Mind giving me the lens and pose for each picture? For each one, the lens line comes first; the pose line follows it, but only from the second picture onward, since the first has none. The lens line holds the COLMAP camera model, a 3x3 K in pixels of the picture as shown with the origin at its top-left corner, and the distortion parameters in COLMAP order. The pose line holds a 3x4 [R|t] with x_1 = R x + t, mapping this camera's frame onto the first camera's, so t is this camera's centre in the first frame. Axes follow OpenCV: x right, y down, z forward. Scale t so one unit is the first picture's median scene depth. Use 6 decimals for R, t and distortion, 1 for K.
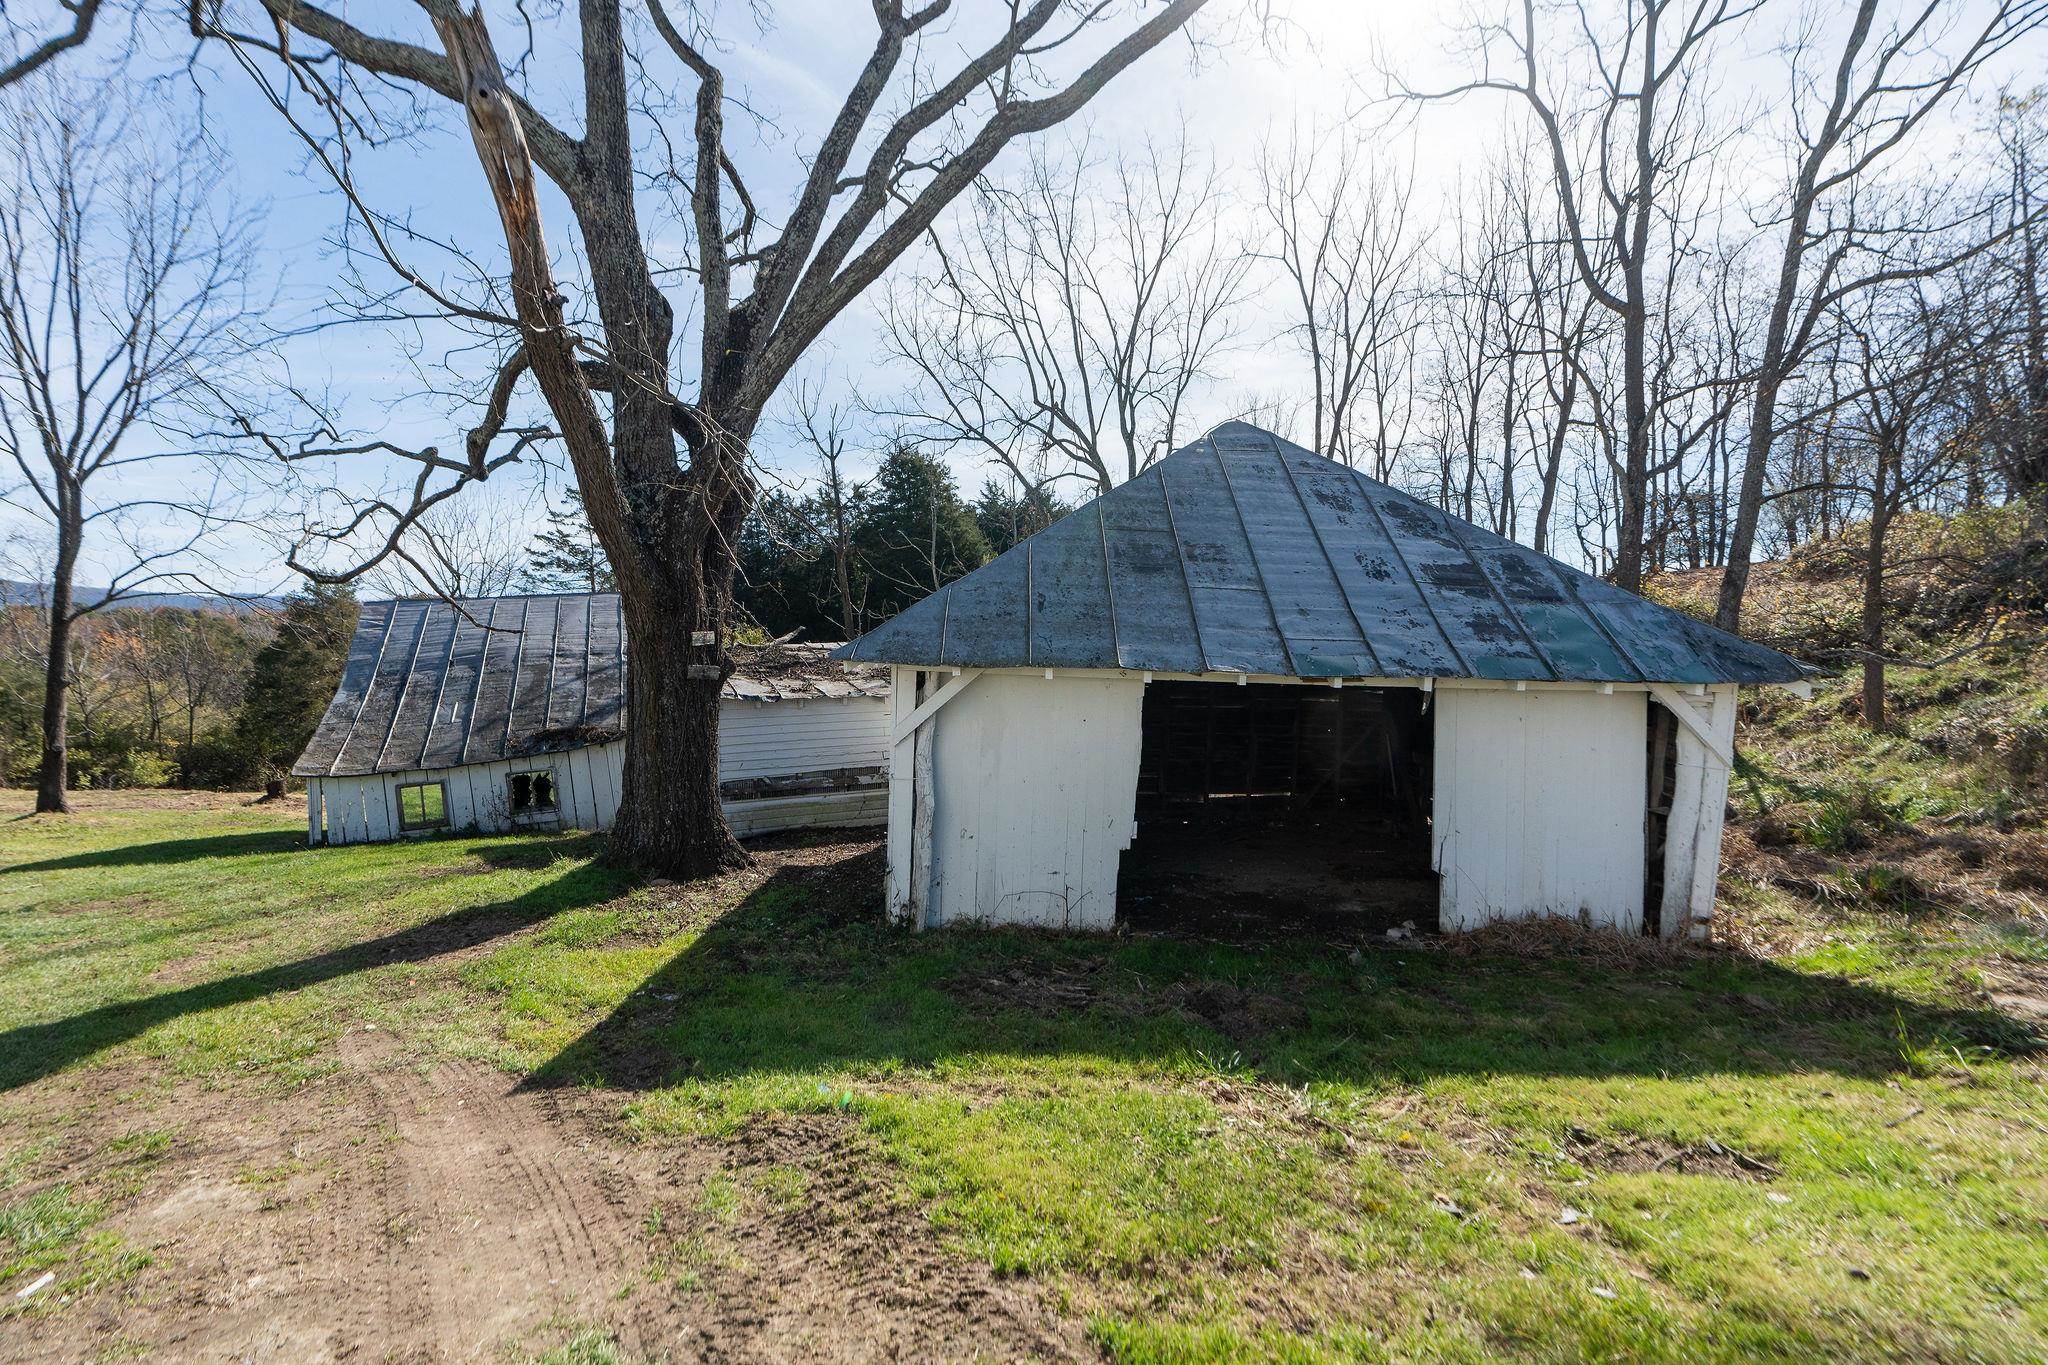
lens RADIAL K [[913.0, 0, 1022.1], [0, 913.0, 680.8], [0, 0, 1]] dist [0.003979, 0.000796]
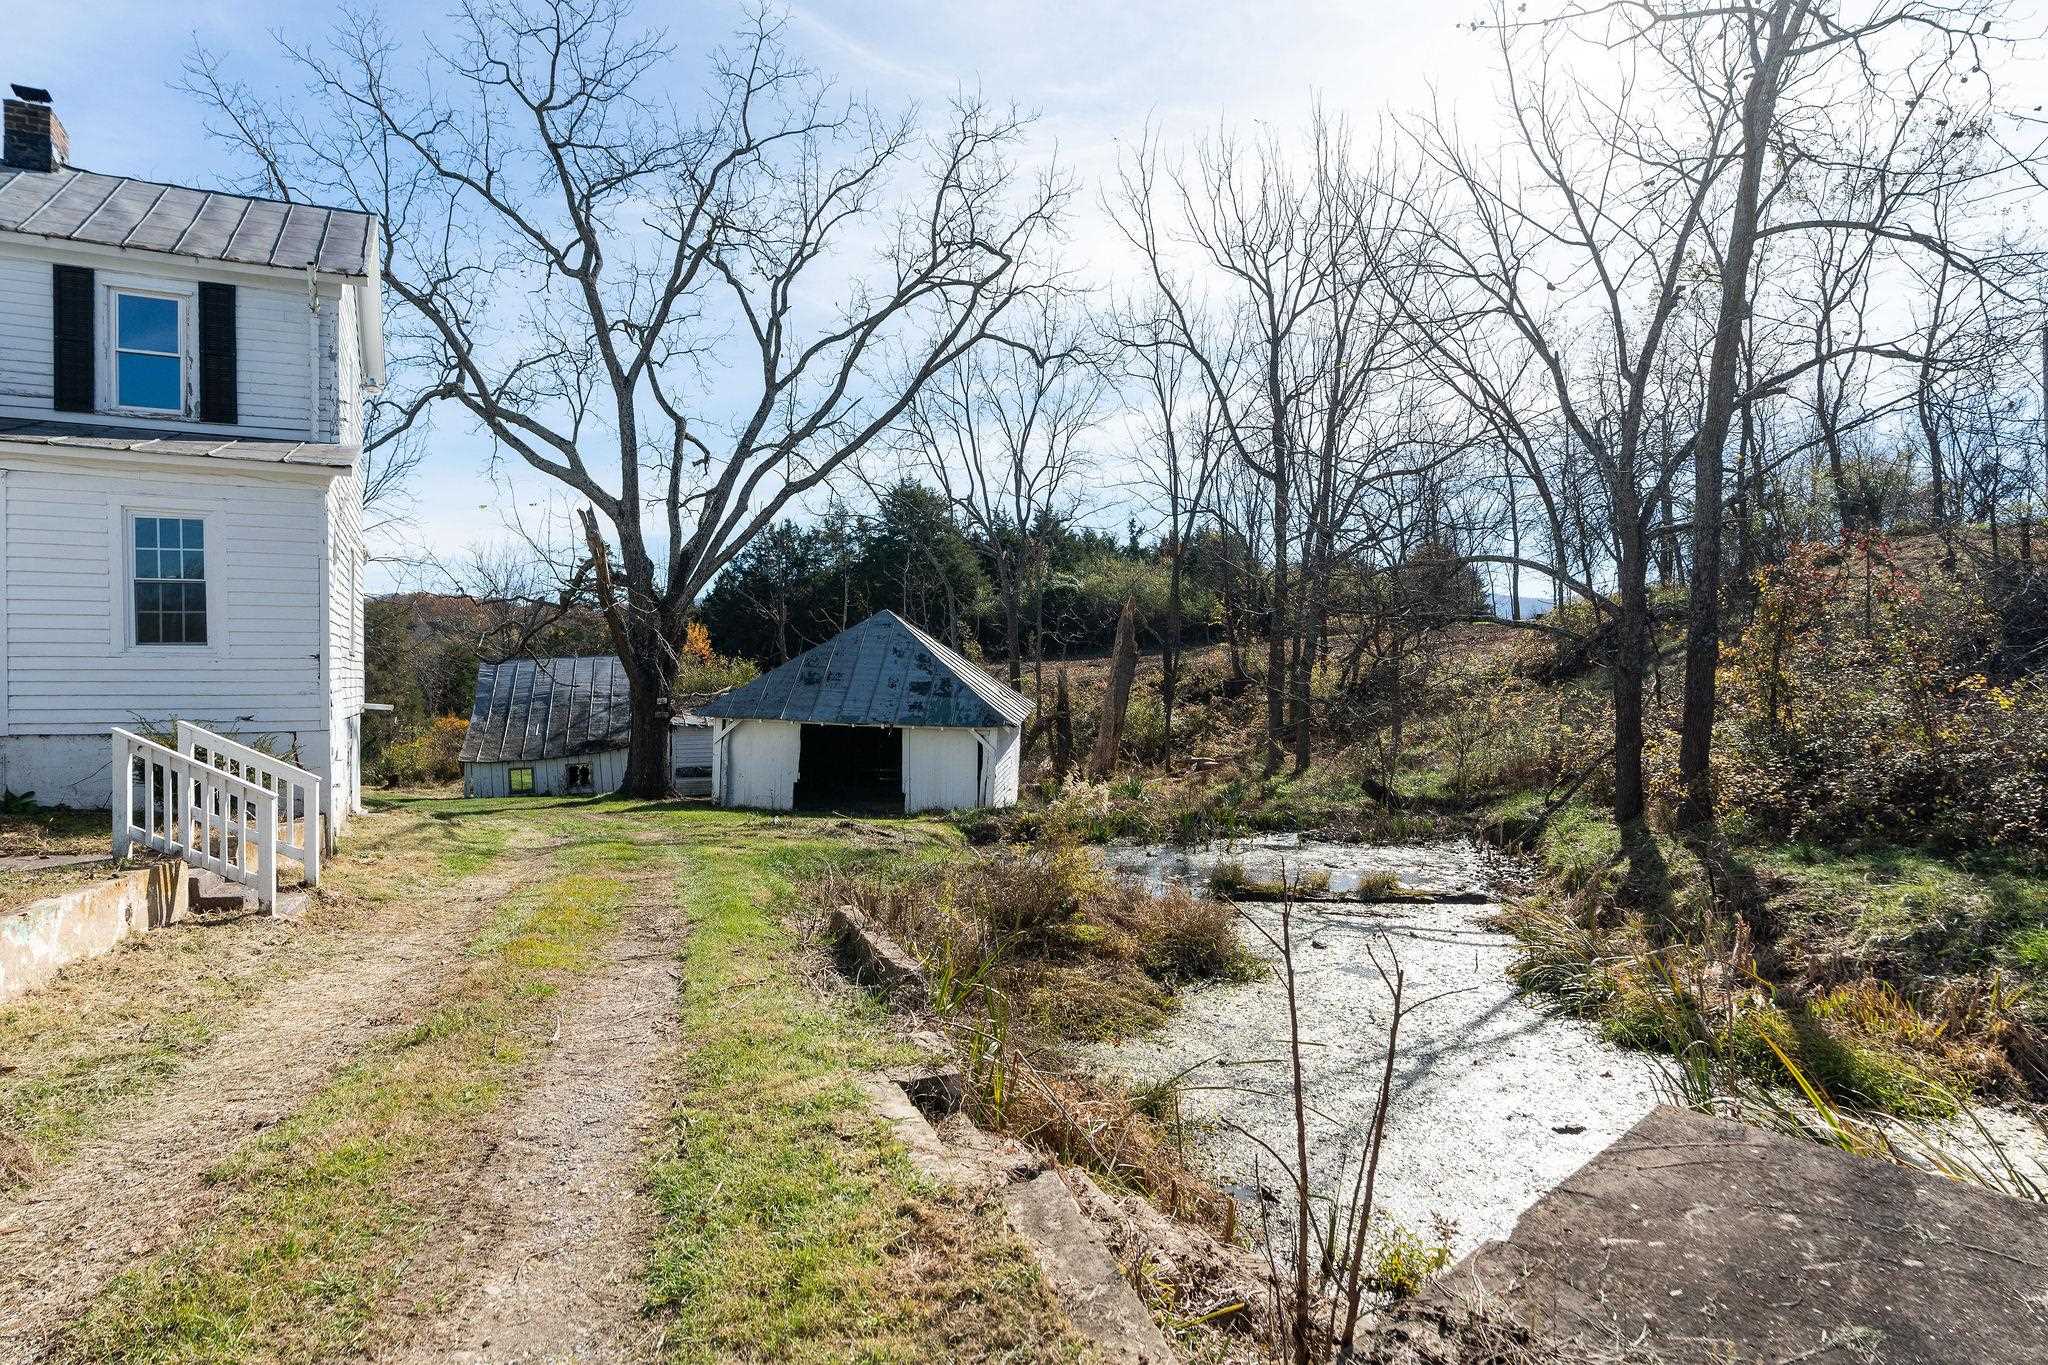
lens RADIAL K [[1142.4, 0, 983.5], [0, 1142.4, 659.5], [0, 0, 1]] dist [-0.000571, -0.000725]
pose [[0.992860, 0.014925, -0.118351, 0.608017], [-0.019821, 0.998991, -0.040301, -0.035168], [0.117630, 0.042359, 0.992154, -1.355365]]
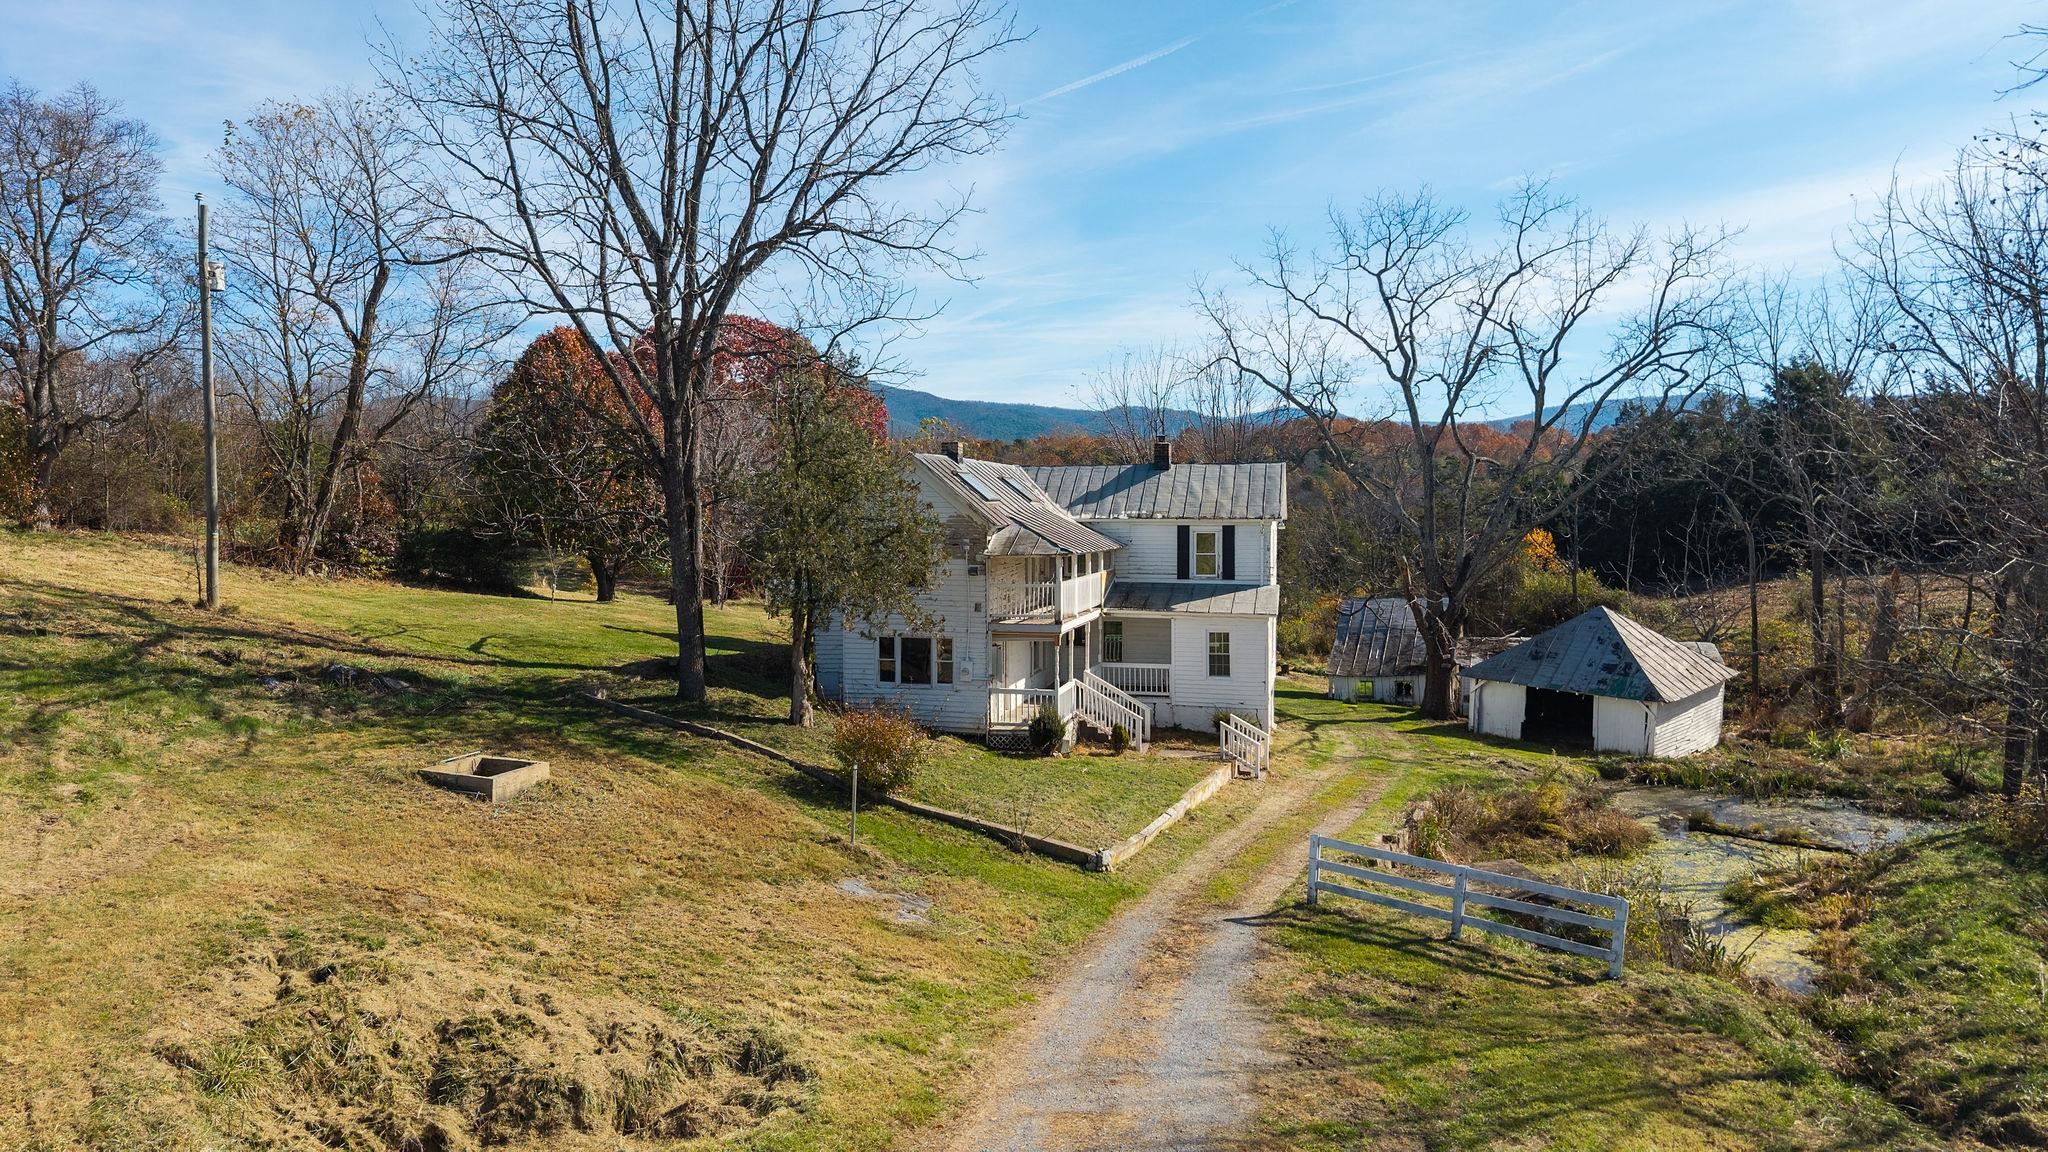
lens RADIAL K [[1339.8, 0, 1020.2], [0, 1339.8, 594.1], [0, 0, 1]] dist [0.024490, -0.028904]
pose [[0.705605, 0.072271, -0.704910, 1.614119], [-0.038897, 0.997236, 0.063306, -0.412083], [0.707536, -0.017250, 0.706466, -2.910562]]
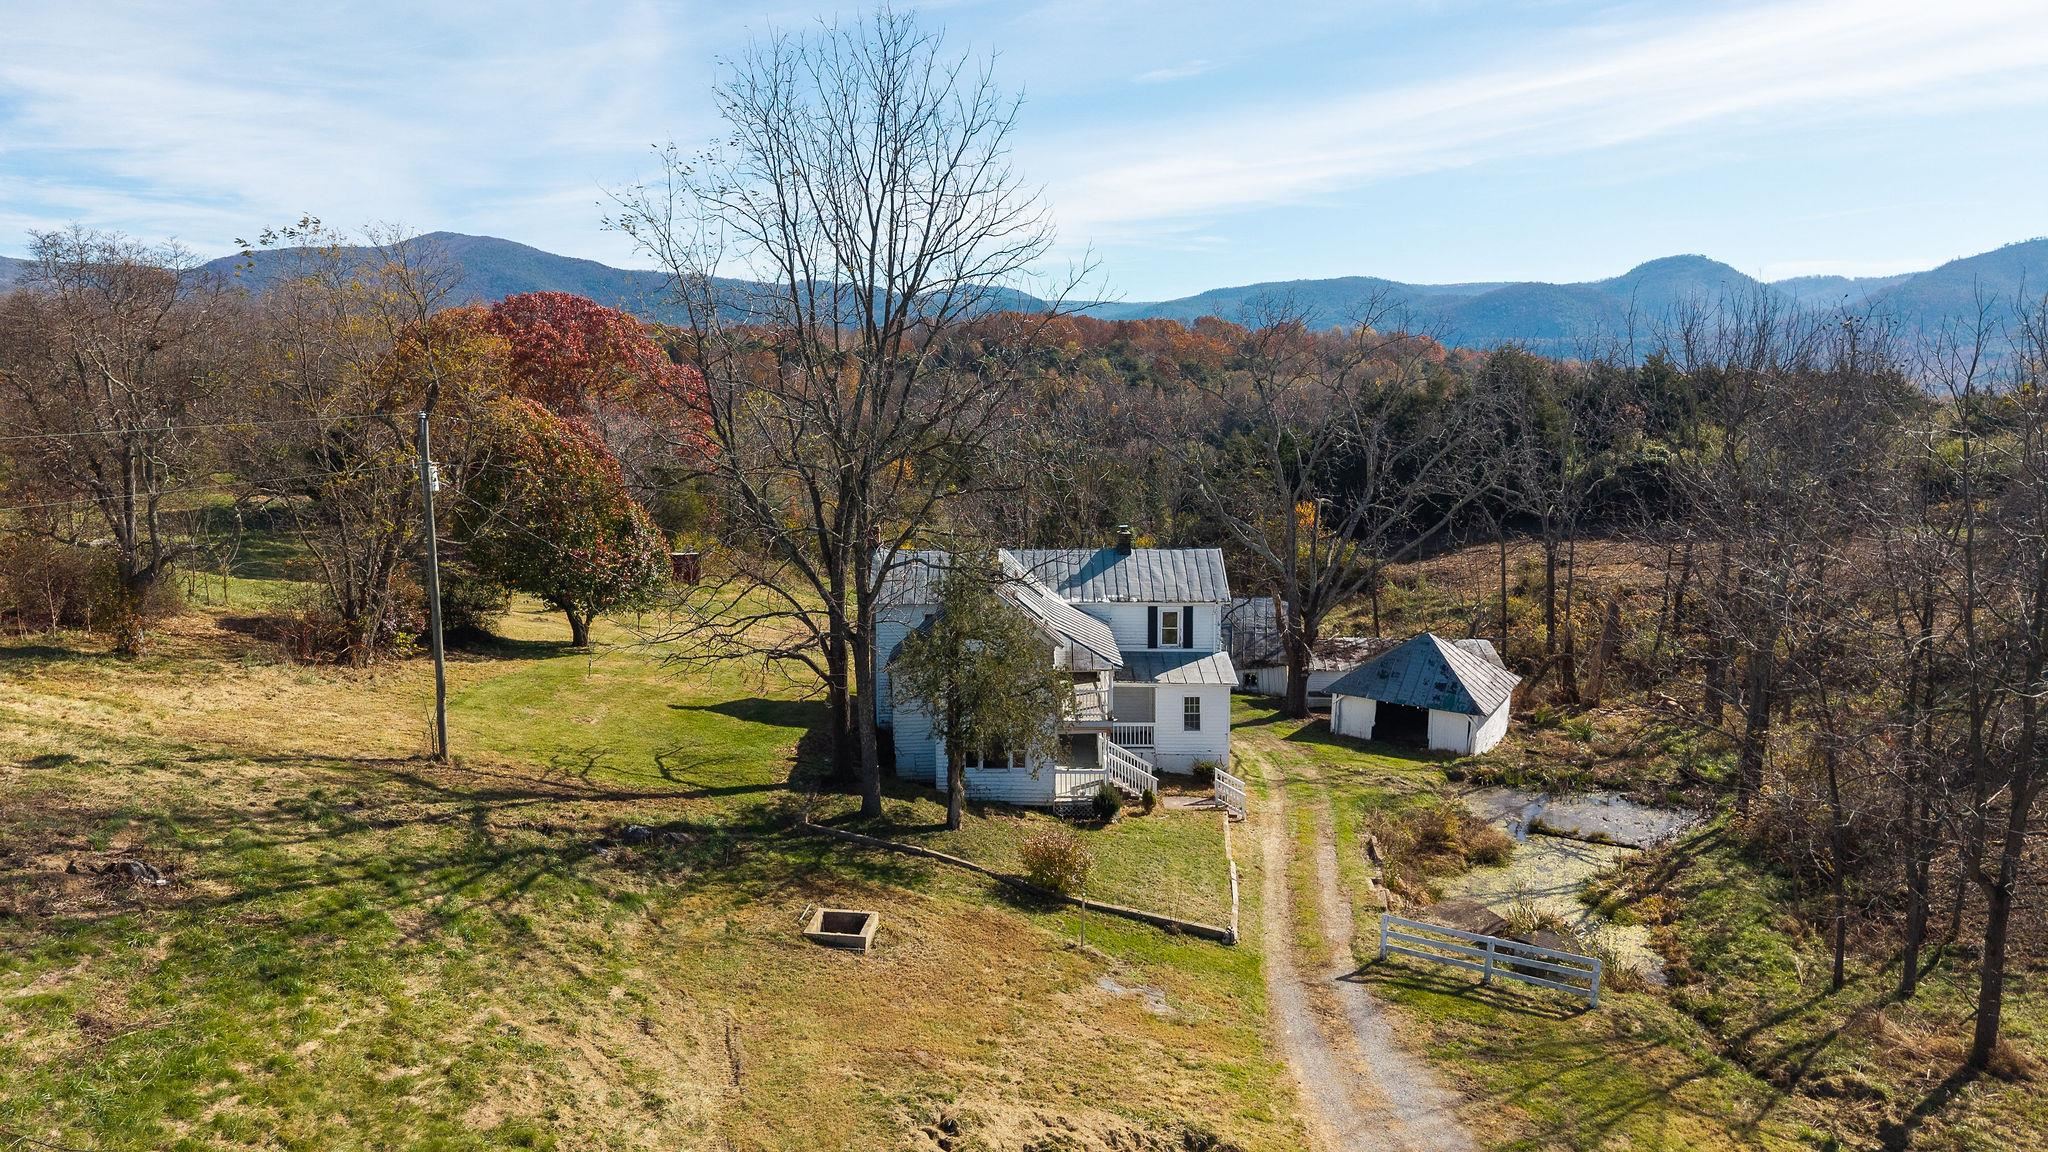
lens RADIAL K [[1339.8, 0, 1021.0], [0, 1339.8, 568.1], [0, 0, 1]] dist [0.024490, -0.028904]
pose [[0.847286, 0.096703, -0.522259, 1.384274], [-0.038097, 0.991818, 0.121841, -0.947052], [0.529768, -0.083337, 0.844038, -3.905528]]
